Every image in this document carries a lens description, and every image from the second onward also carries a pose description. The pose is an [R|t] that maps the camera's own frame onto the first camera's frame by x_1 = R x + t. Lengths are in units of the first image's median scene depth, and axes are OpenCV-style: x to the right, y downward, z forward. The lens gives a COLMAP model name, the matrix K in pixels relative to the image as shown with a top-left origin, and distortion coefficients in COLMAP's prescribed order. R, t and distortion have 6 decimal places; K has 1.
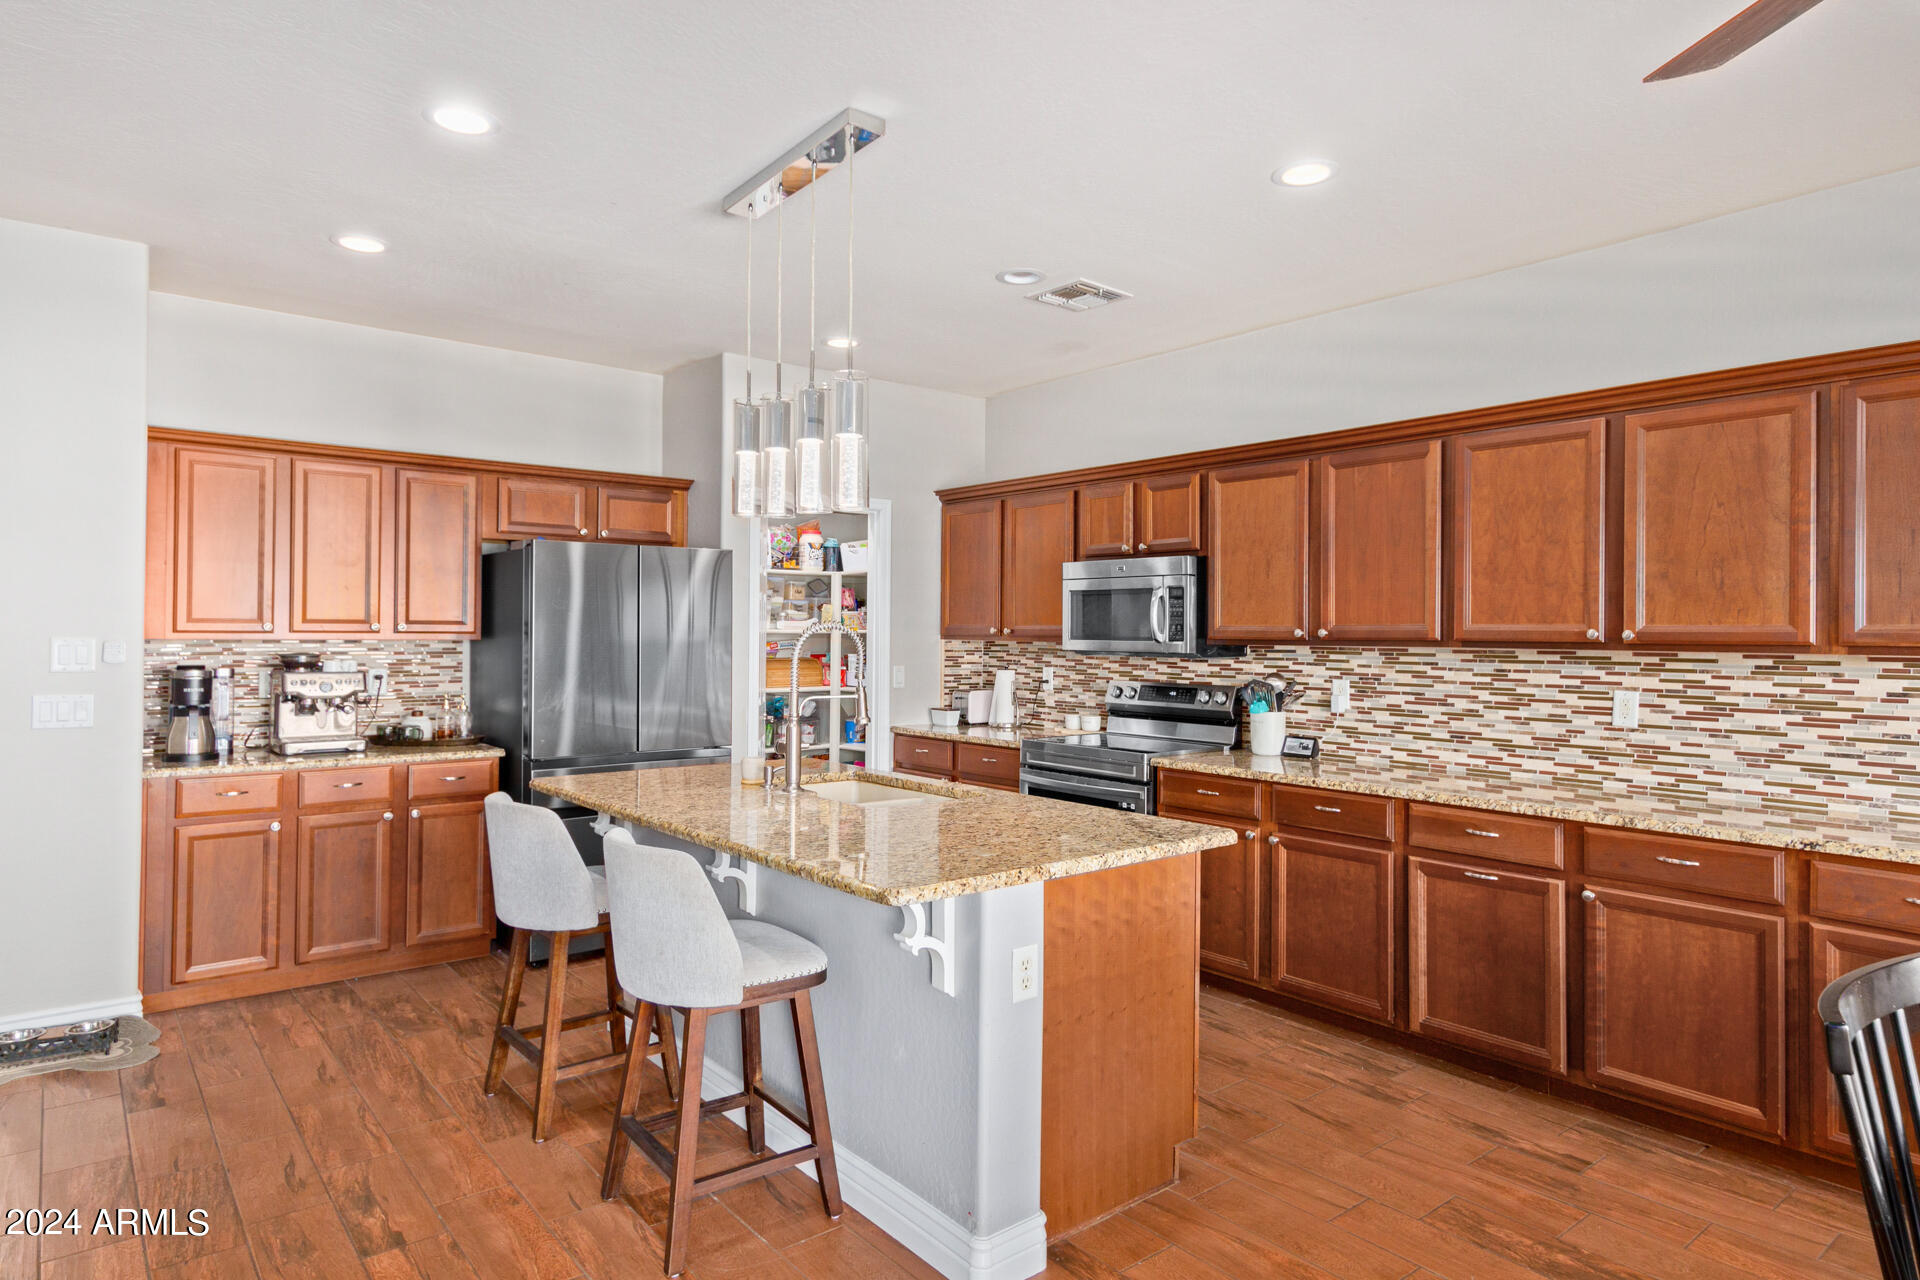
lens RADIAL K [[1099.6, 0, 960.5], [0, 1099.6, 629.8], [0, 0, 1]] dist [0.002863, 0.000737]
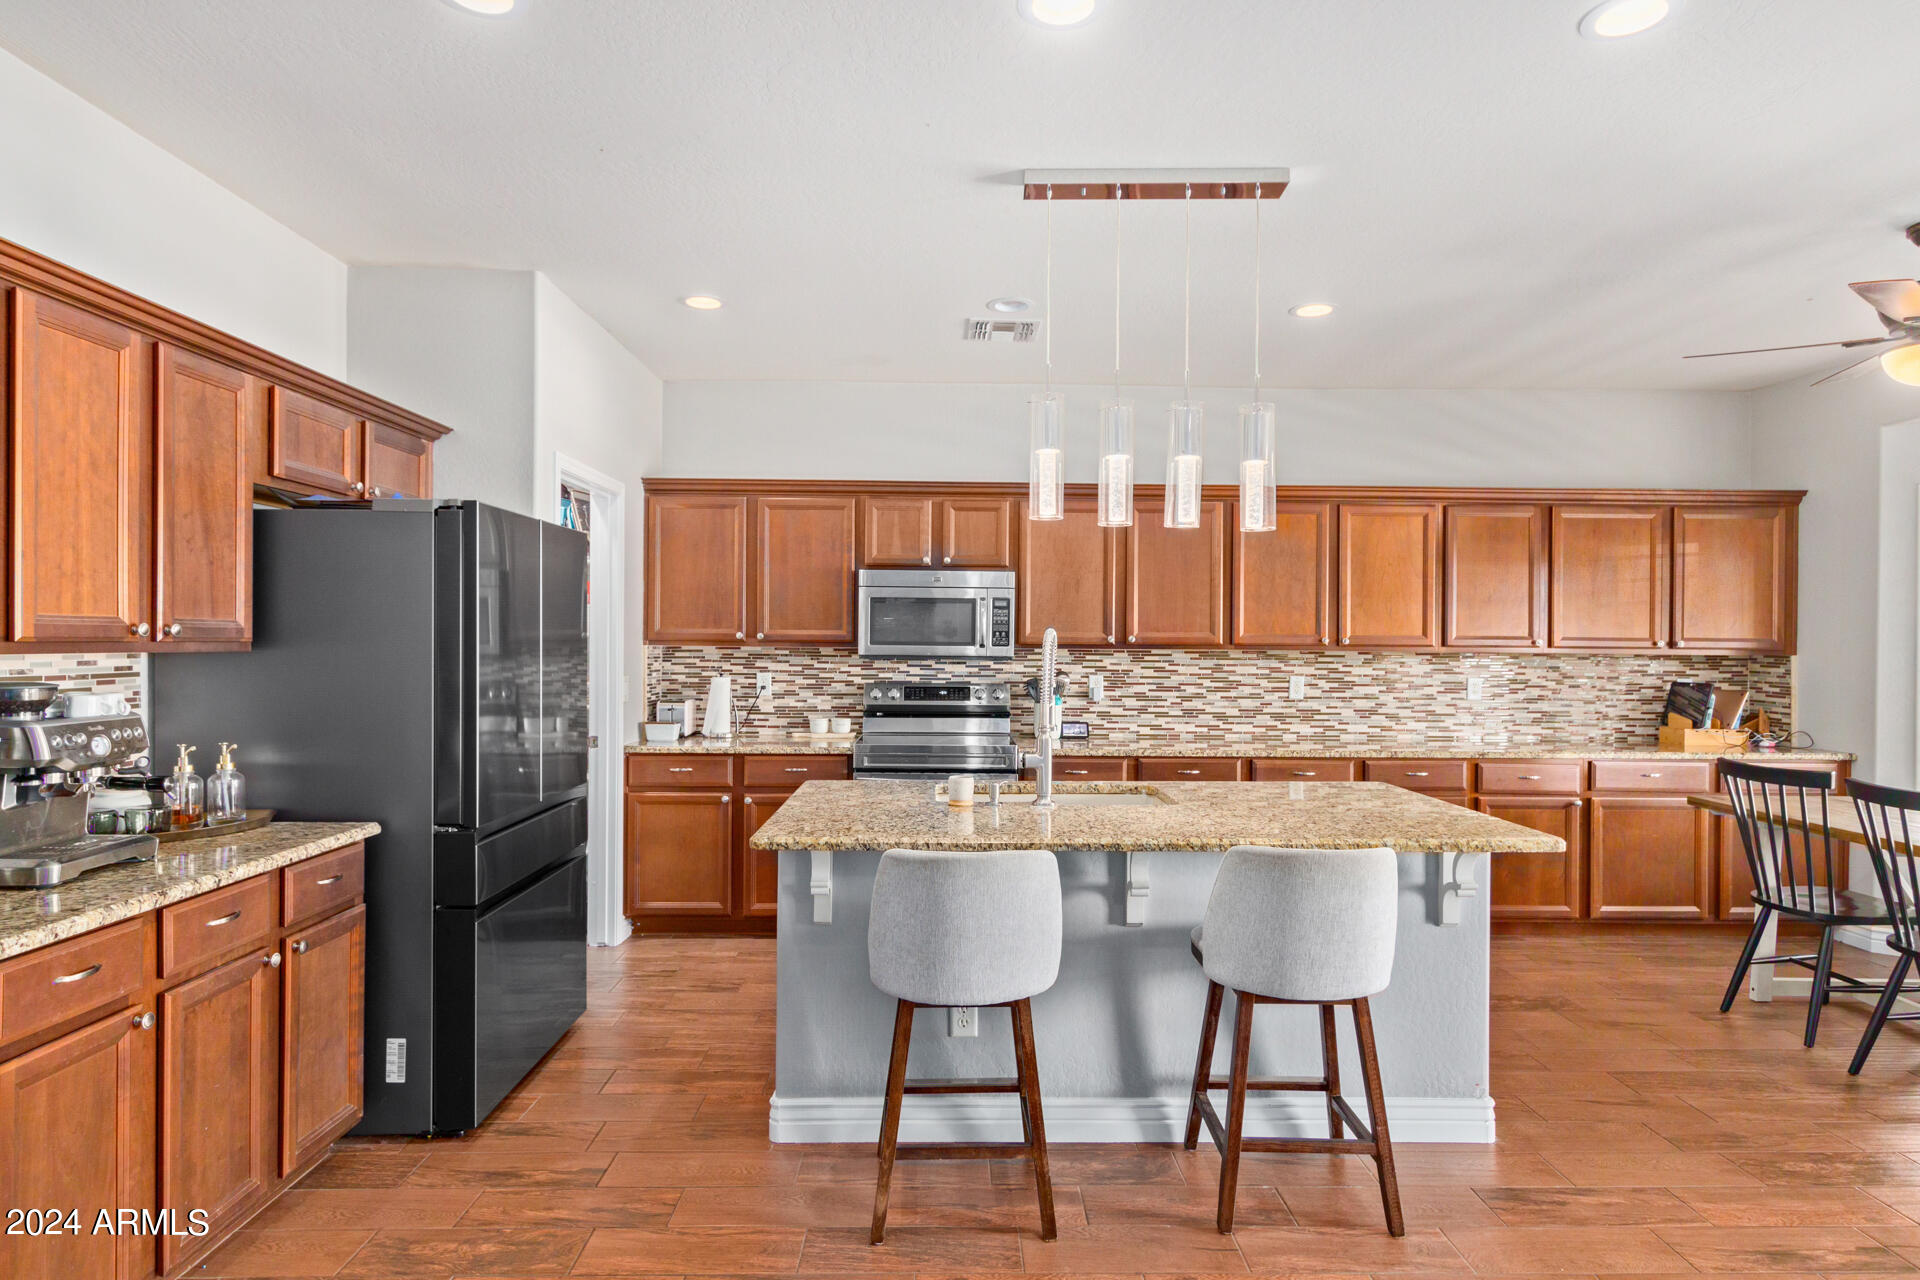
lens RADIAL K [[1048.3, 0, 966.1], [0, 1048.3, 644.8], [0, 0, 1]] dist [0.000203, 0.000509]
pose [[0.615780, -0.006705, 0.787890, -0.773645], [-0.005165, 0.999908, 0.012546, -0.004964], [-0.787902, -0.011794, 0.615688, 0.401850]]
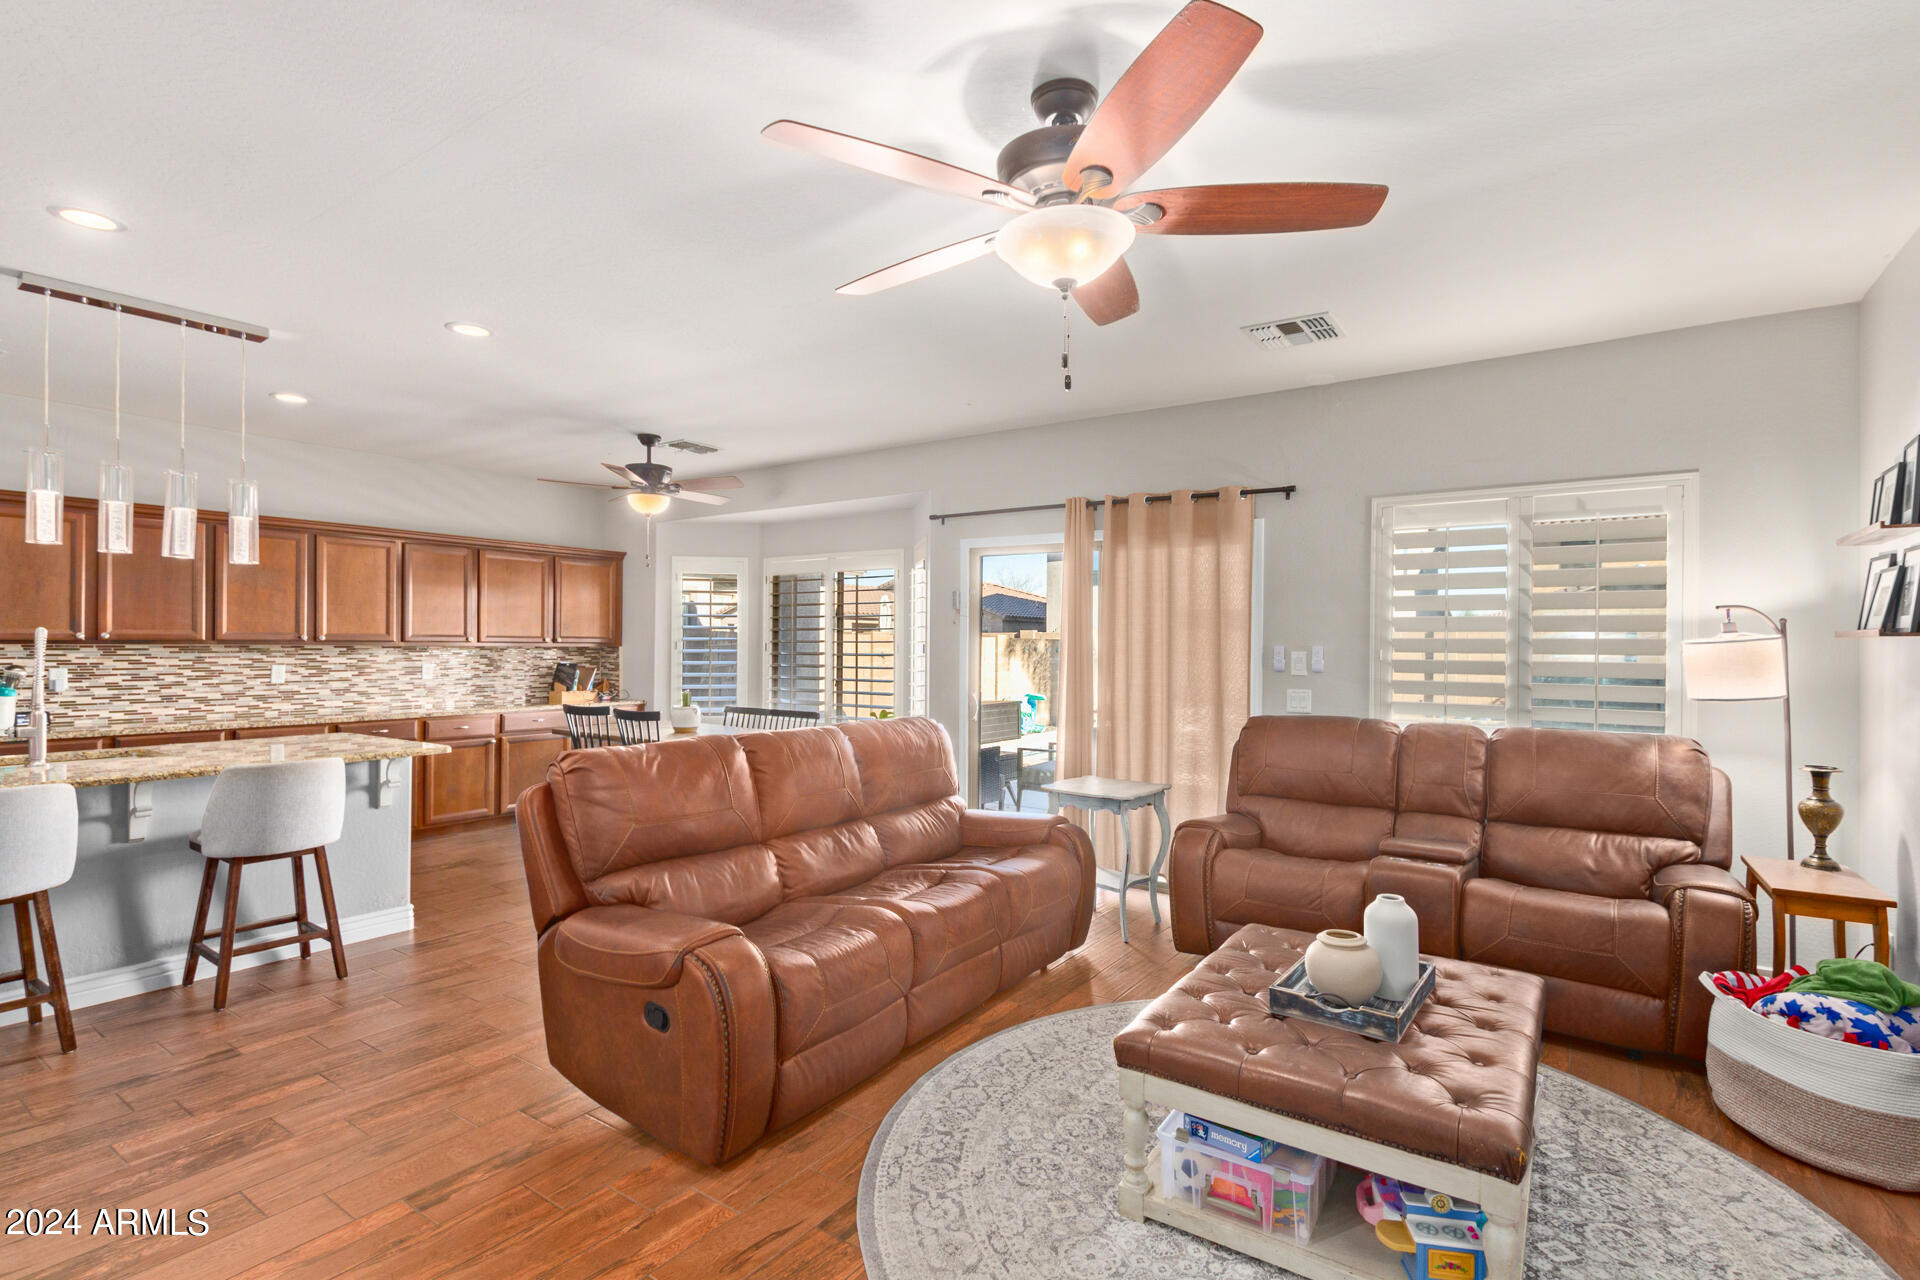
lens RADIAL K [[909.4, 0, 964.2], [0, 909.4, 641.4], [0, 0, 1]] dist [0.014911, -0.008143]
pose [[-0.278436, -0.007894, 0.960422, -1.192545], [-0.013245, 0.999903, 0.004379, -0.010101], [-0.960363, -0.011502, -0.278514, 0.238435]]
